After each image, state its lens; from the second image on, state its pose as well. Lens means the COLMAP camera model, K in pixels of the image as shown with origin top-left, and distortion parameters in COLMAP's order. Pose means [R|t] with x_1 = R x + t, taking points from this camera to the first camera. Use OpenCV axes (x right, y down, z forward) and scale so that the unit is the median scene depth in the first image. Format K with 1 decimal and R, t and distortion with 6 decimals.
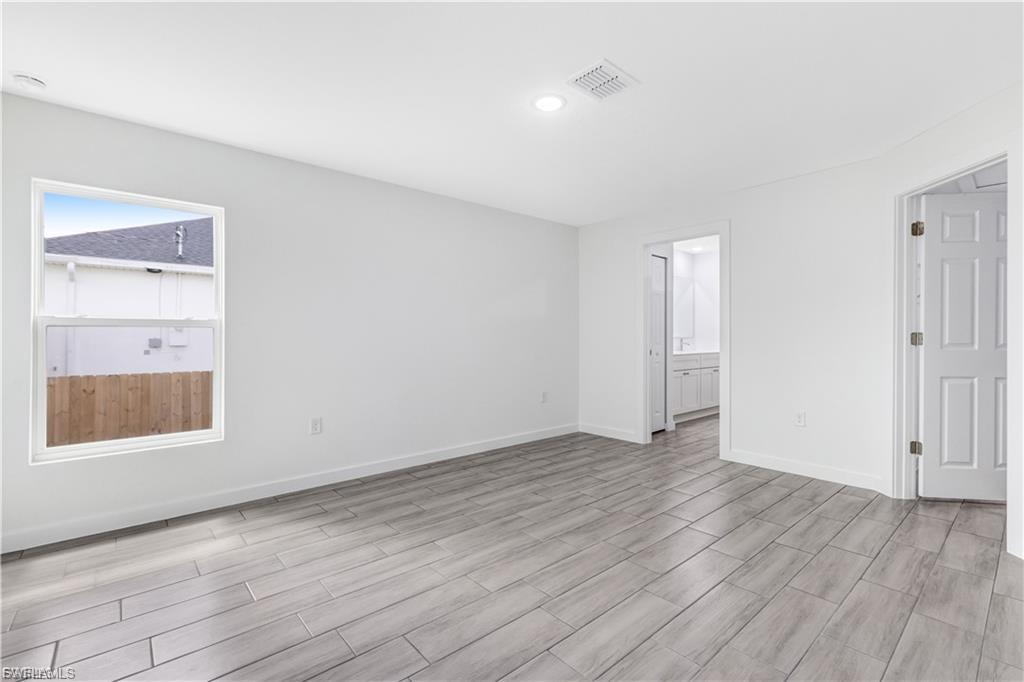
lens RADIAL K [[462.0, 0, 511.2], [0, 462.0, 335.1], [0, 0, 1]] dist [0.002528, -0.000021]
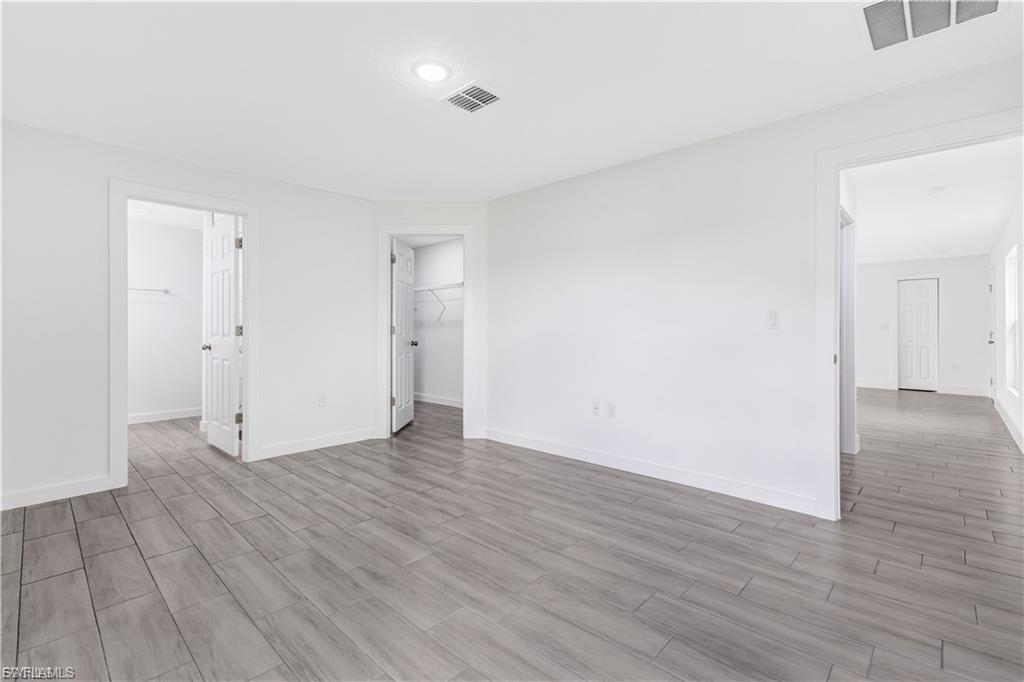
lens RADIAL K [[462.0, 0, 511.2], [0, 462.0, 335.1], [0, 0, 1]] dist [0.002528, -0.000021]
pose [[-0.090768, -0.009204, 0.995830, -0.777624], [0.001621, 0.999955, 0.009390, 0.010971], [-0.995871, 0.002467, -0.090749, 0.859695]]
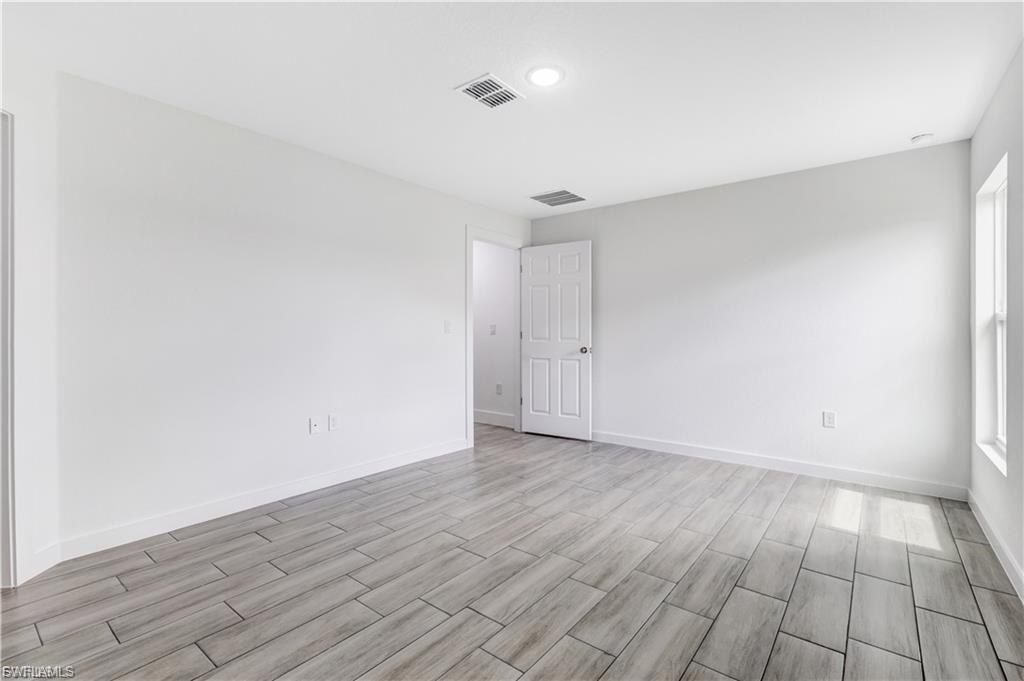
lens RADIAL K [[462.0, 0, 511.2], [0, 462.0, 334.6], [0, 0, 1]] dist [0.002528, -0.000021]
pose [[-0.984249, 0.001187, -0.176781, 0.286965], [0.000590, 0.999994, 0.003426, 0.003002], [0.176784, 0.003268, -0.984244, 1.752043]]
